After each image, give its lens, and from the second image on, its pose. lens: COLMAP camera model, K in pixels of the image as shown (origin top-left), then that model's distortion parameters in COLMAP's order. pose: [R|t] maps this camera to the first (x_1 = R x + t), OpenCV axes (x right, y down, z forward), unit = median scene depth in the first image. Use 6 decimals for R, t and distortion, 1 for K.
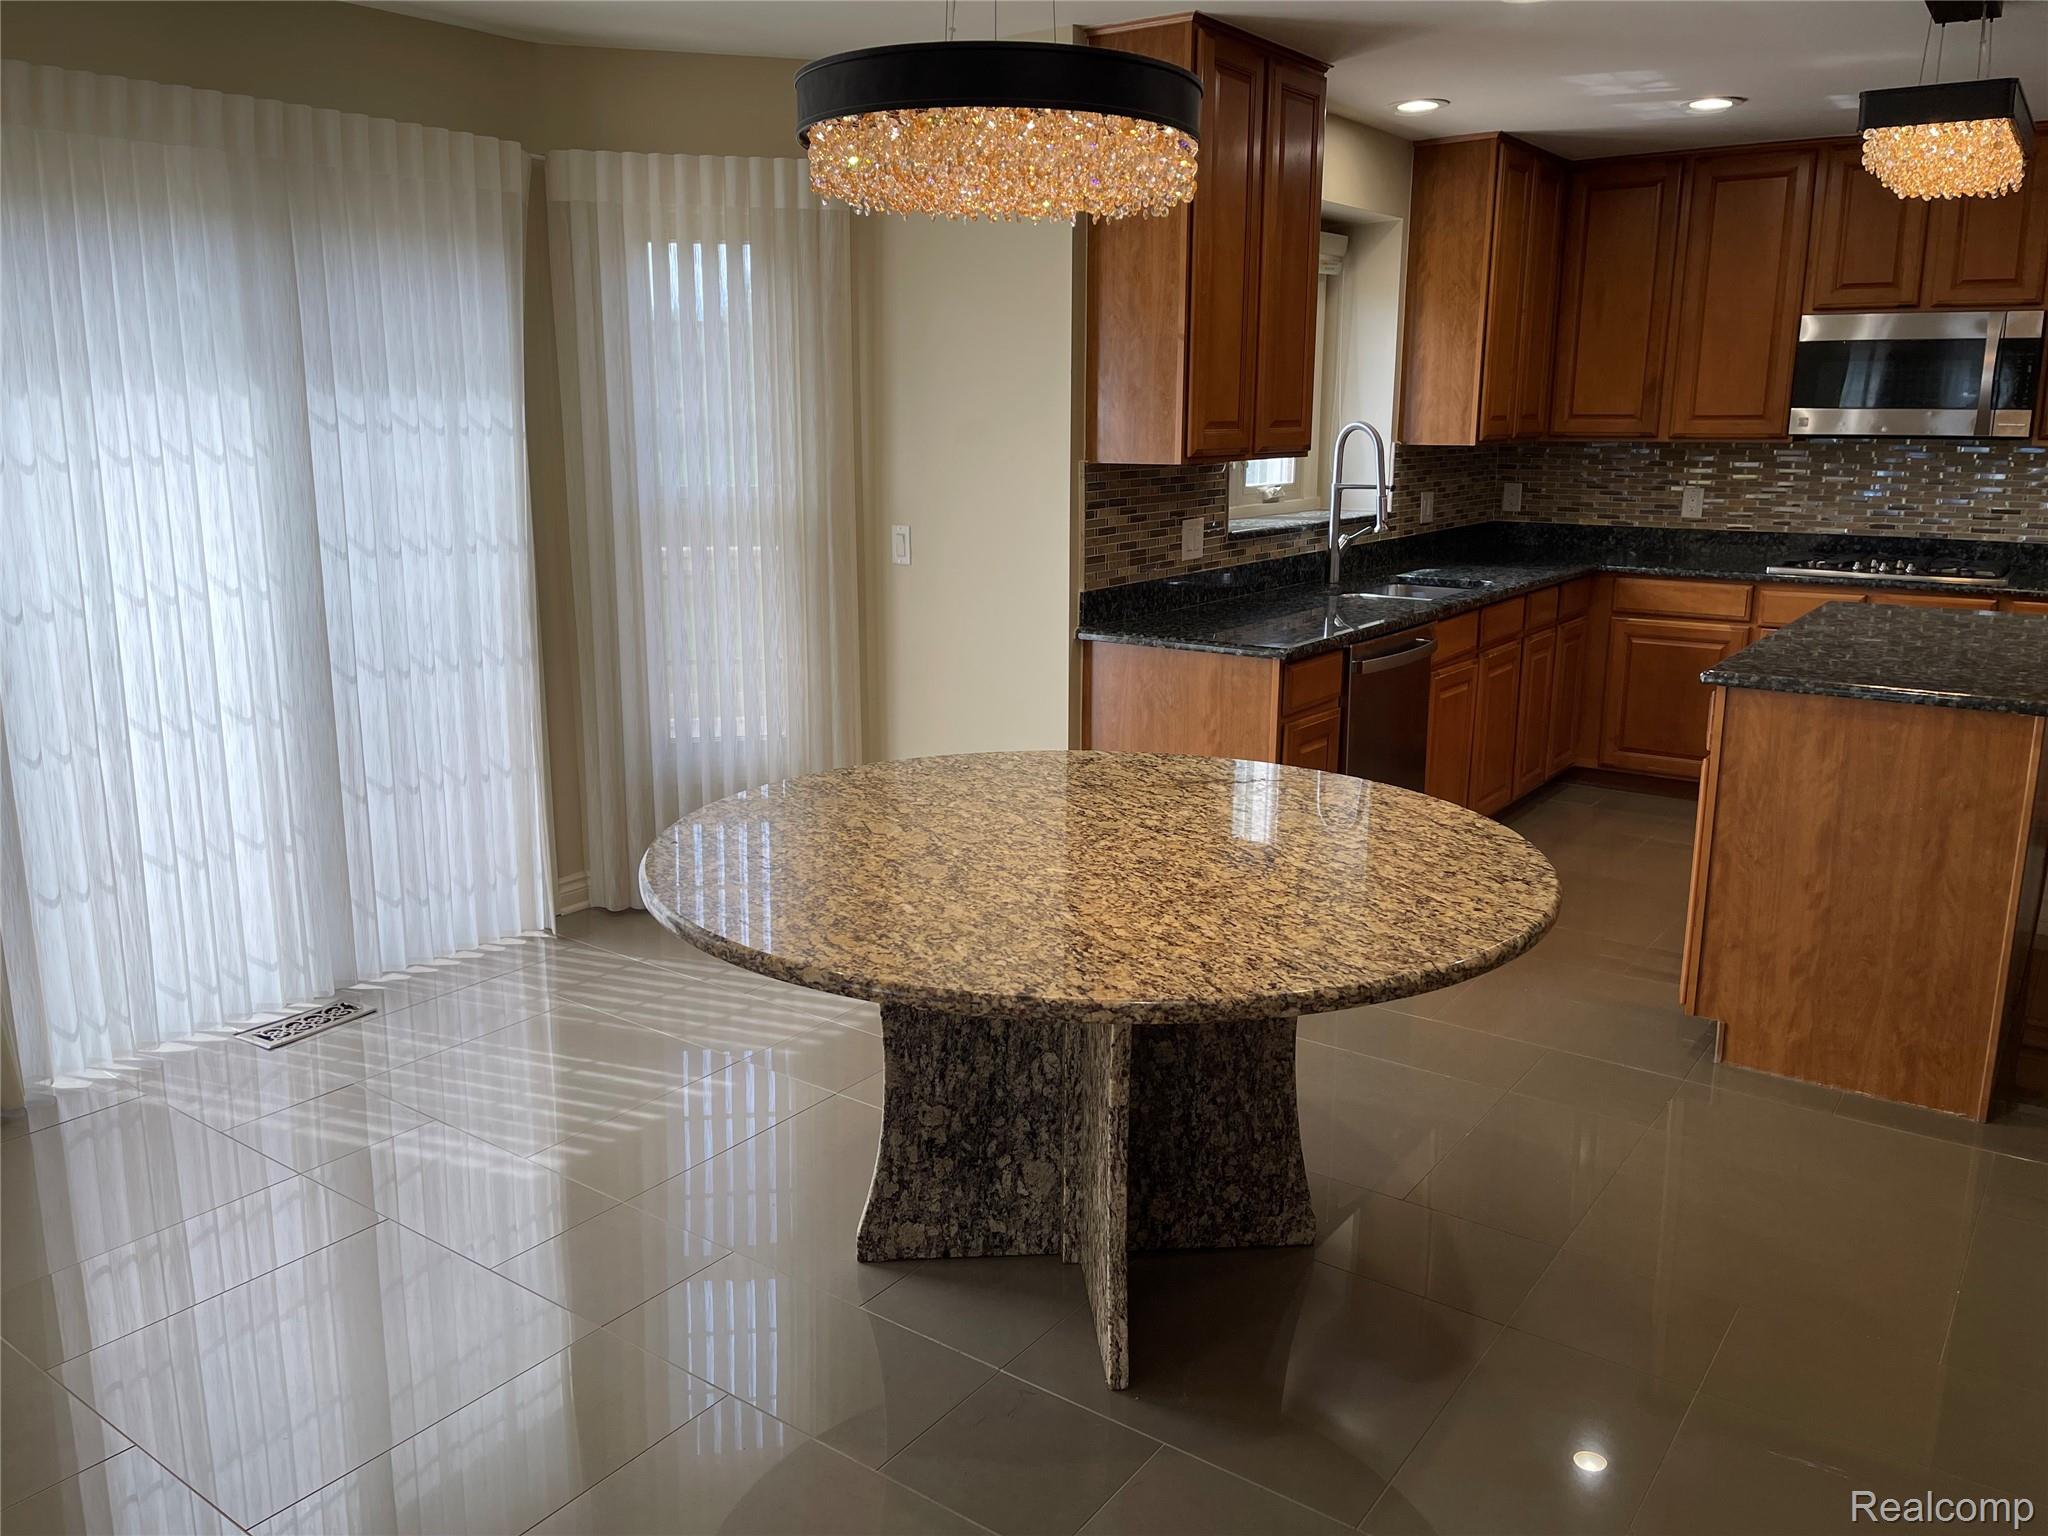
lens RADIAL K [[1540.1, 0, 1023.5], [0, 1540.1, 760.7], [0, 0, 1]] dist [0.068521, -0.072610]
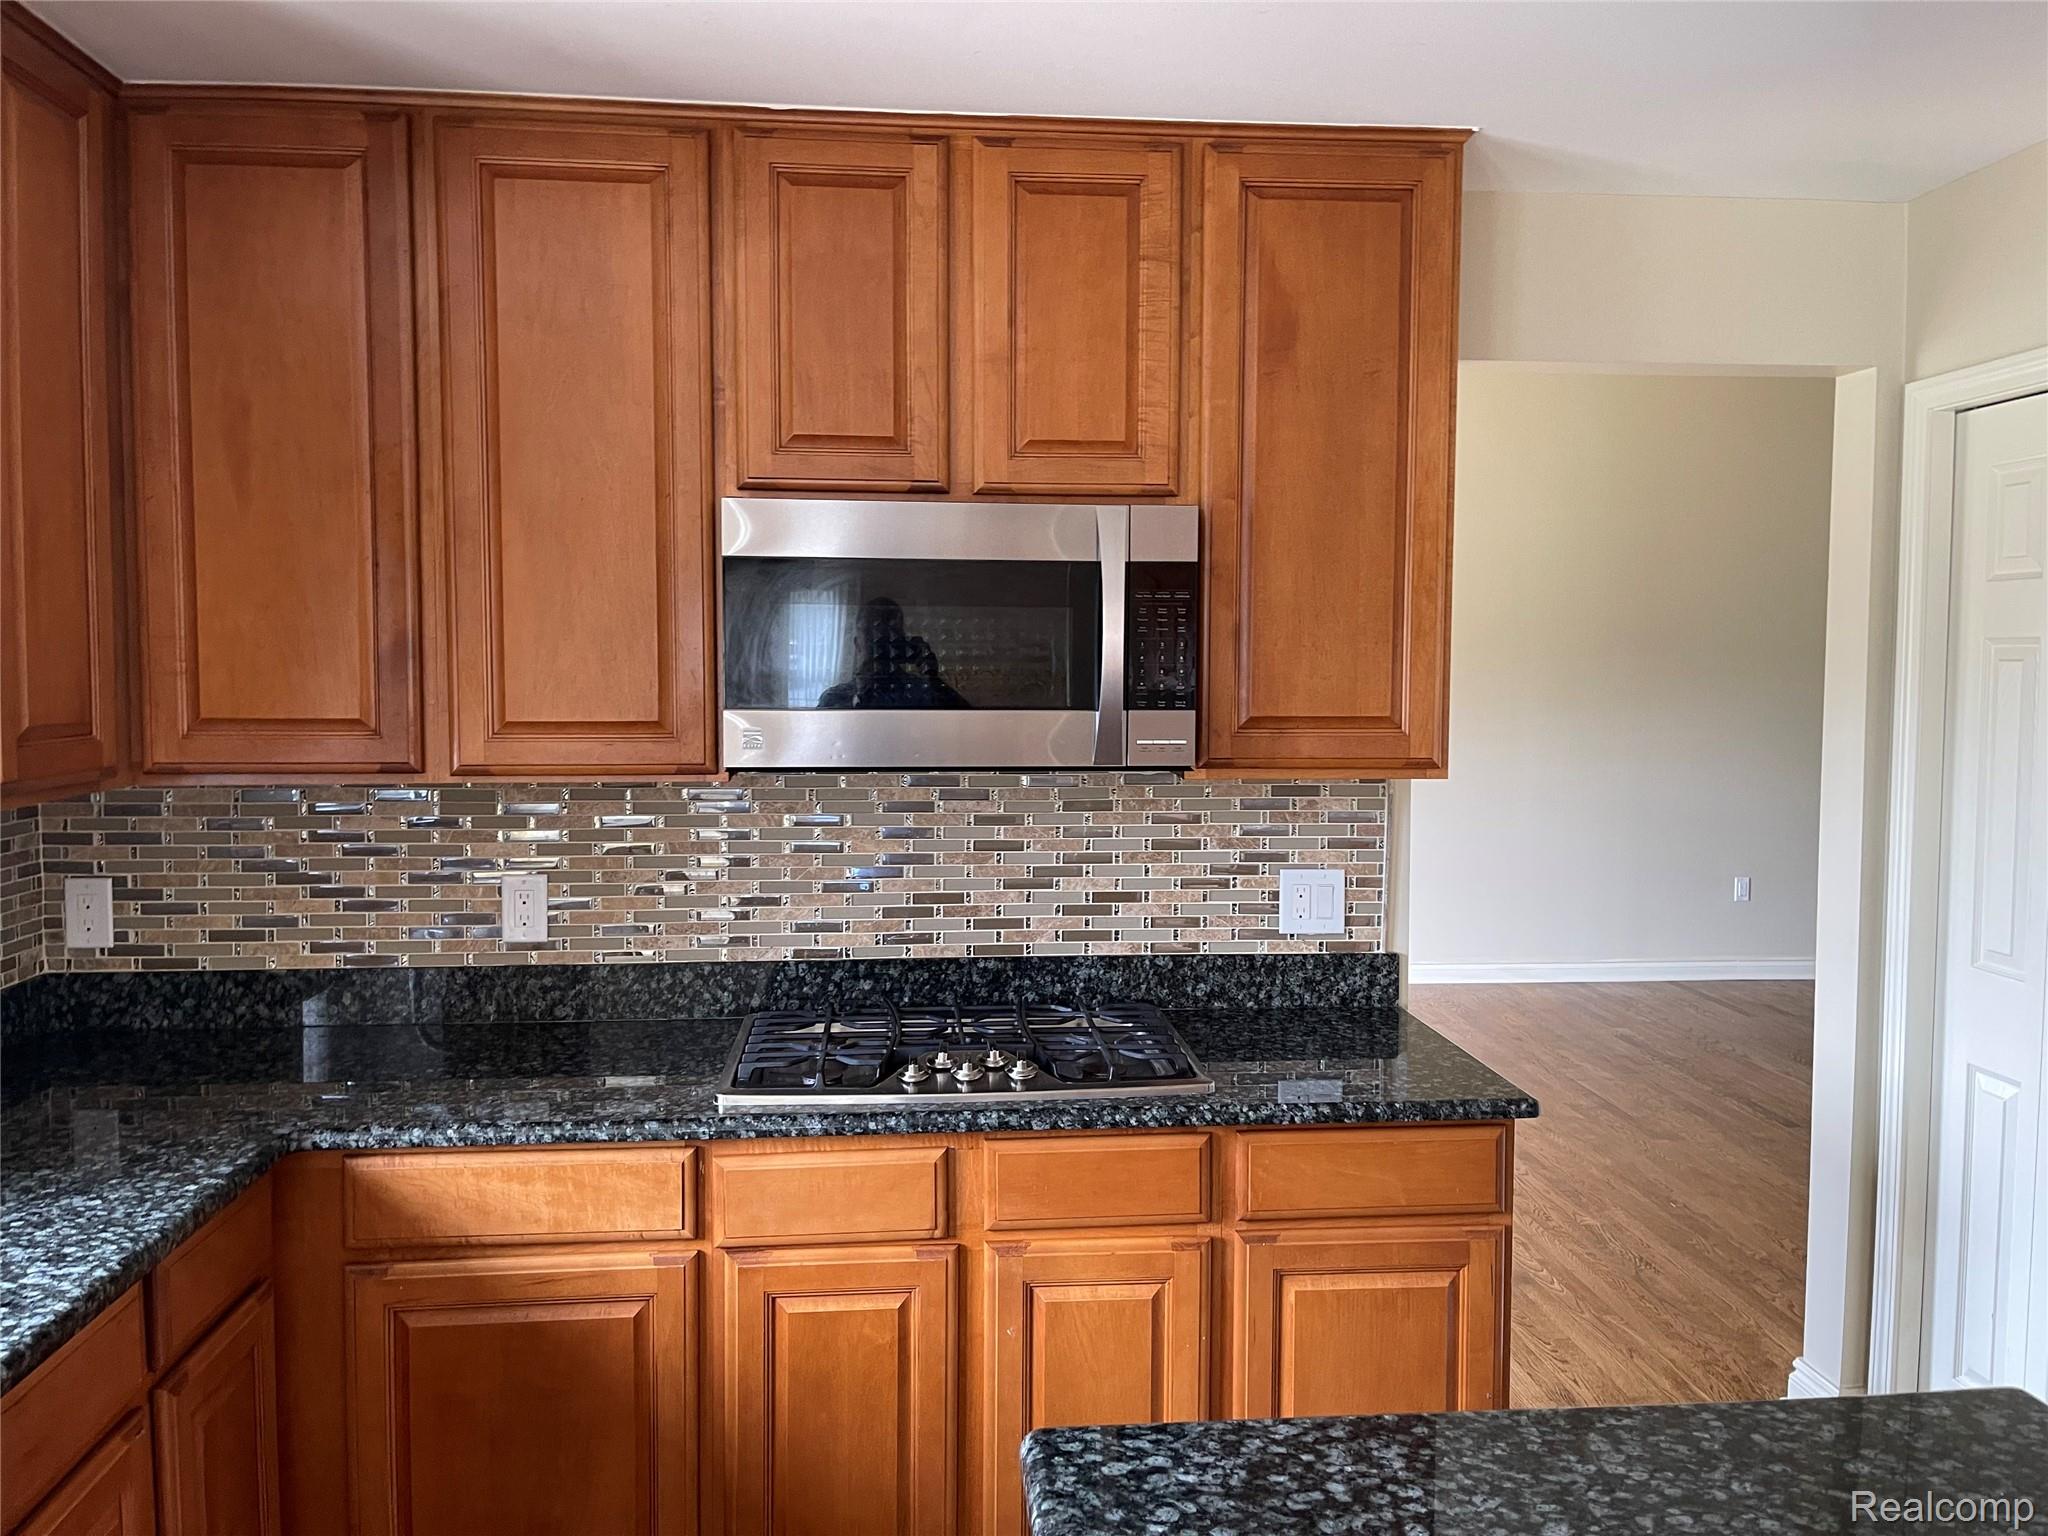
lens RADIAL K [[1497.2, 0, 1025.7], [0, 1497.2, 731.5], [0, 0, 1]] dist [0.003481, 0.000464]
pose [[0.750360, -0.033898, 0.660160, 0.347151], [0.143110, 0.983330, -0.112171, -0.197318], [-0.645352, 0.178645, 0.742702, 0.787276]]
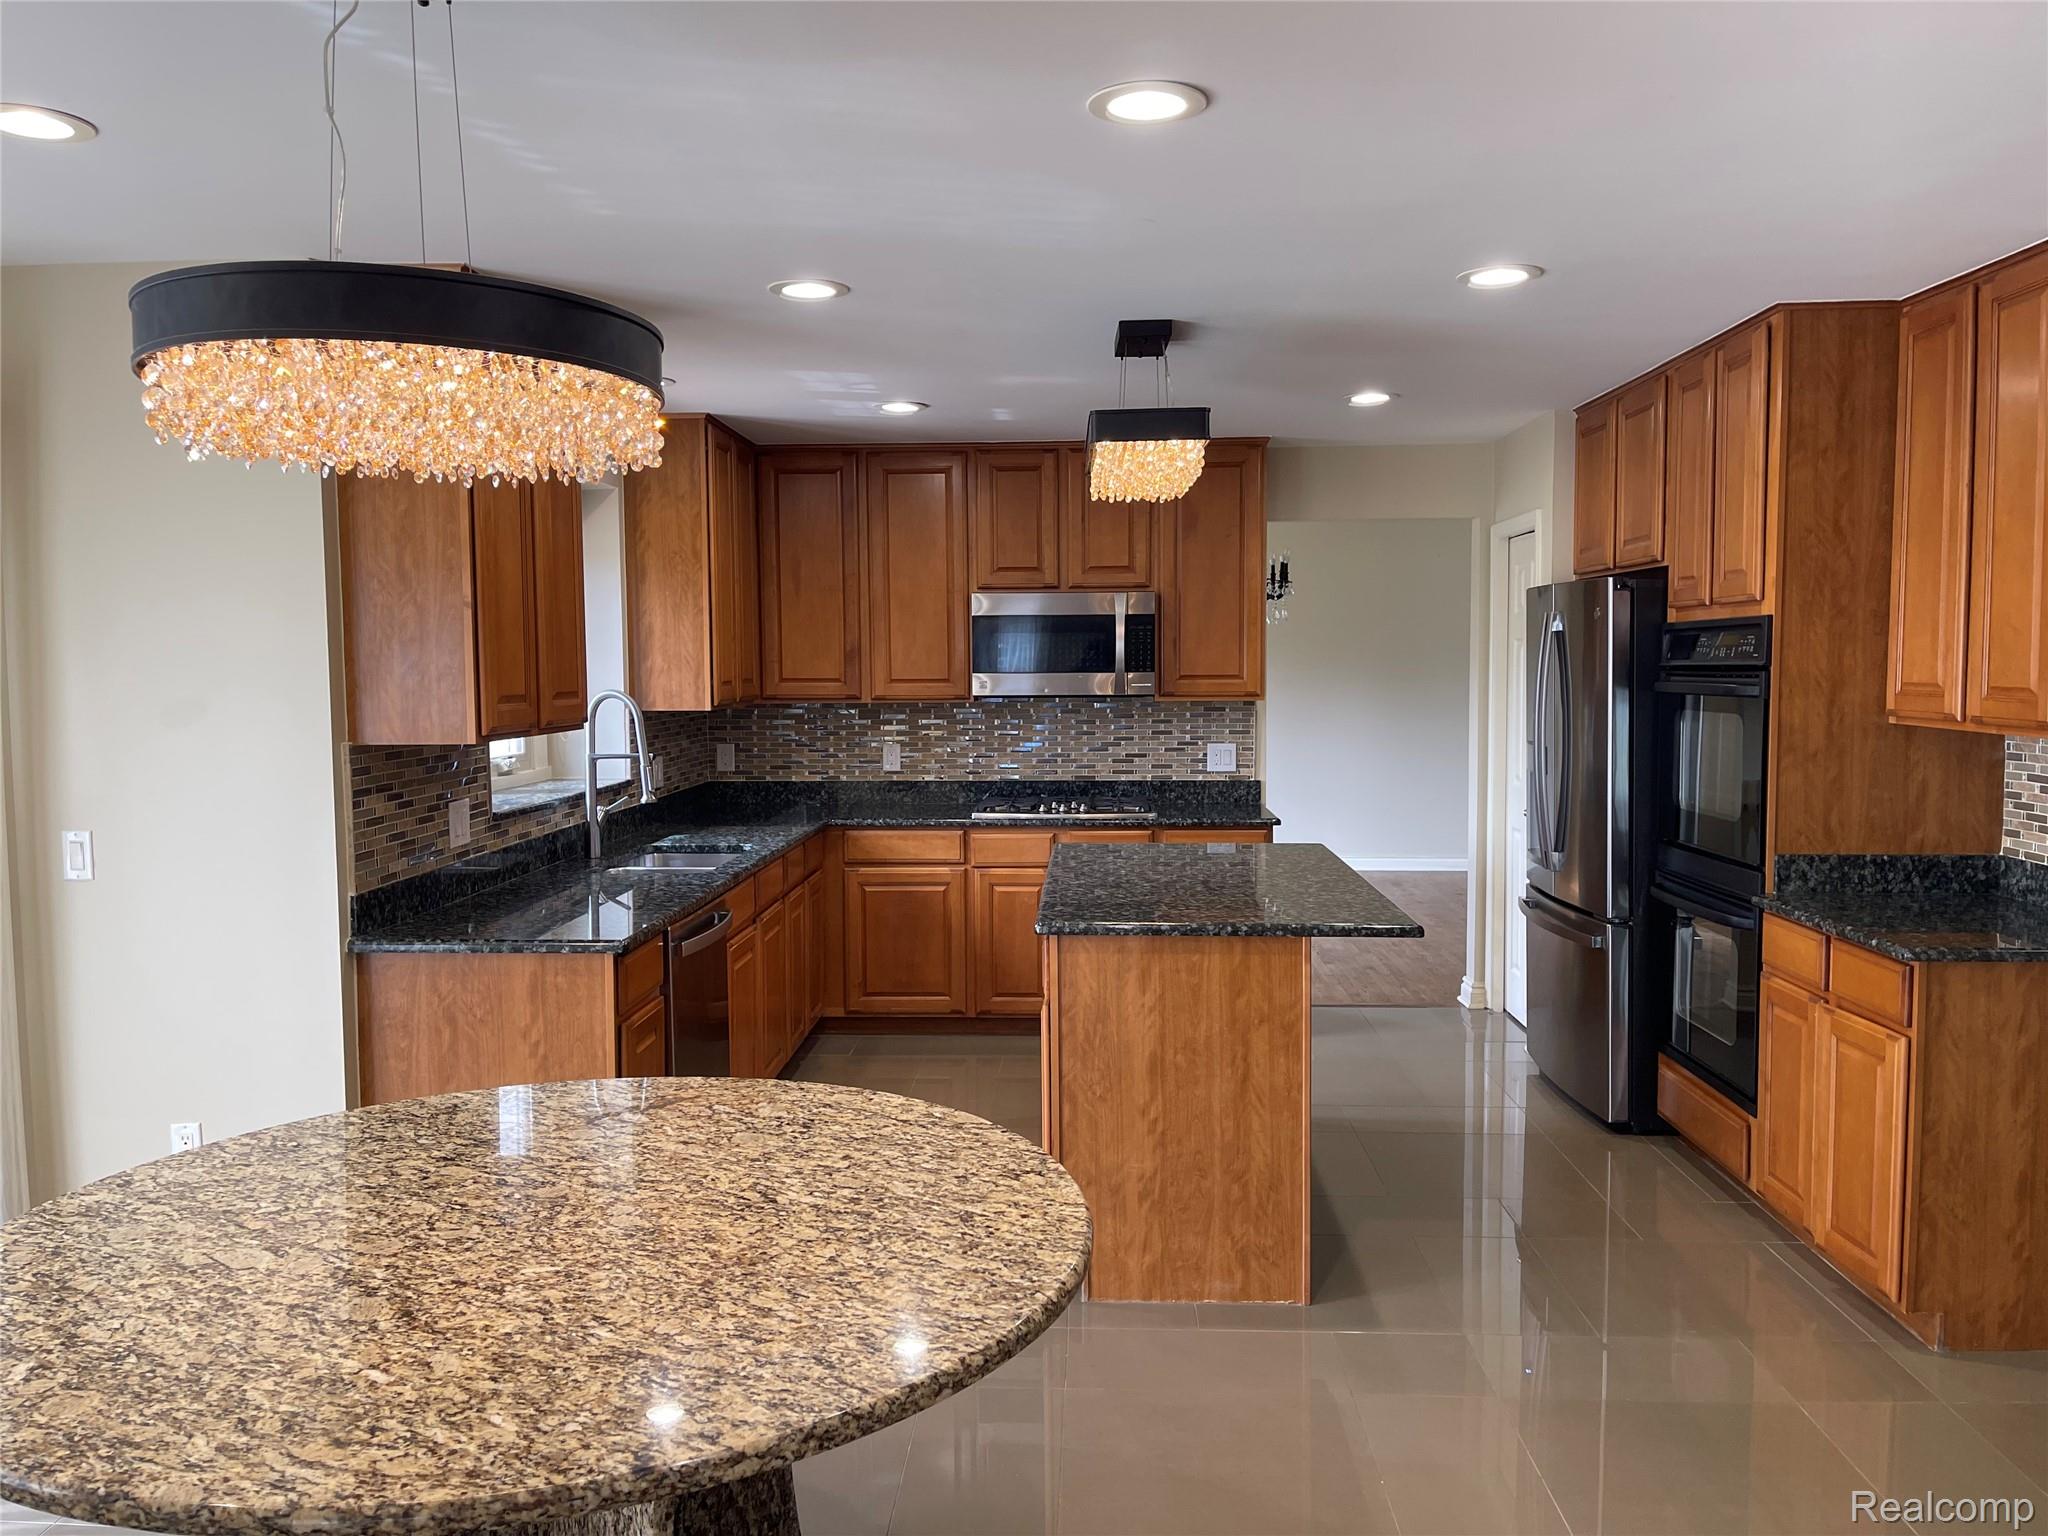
lens RADIAL K [[1539.9, 0, 1004.2], [0, 1539.9, 766.2], [0, 0, 1]] dist [0.062839, -0.082510]
pose [[0.840882, -0.044822, 0.539359, -0.108049], [0.127506, 0.984920, -0.116937, -0.032979], [-0.525985, 0.167102, 0.833917, 0.093496]]
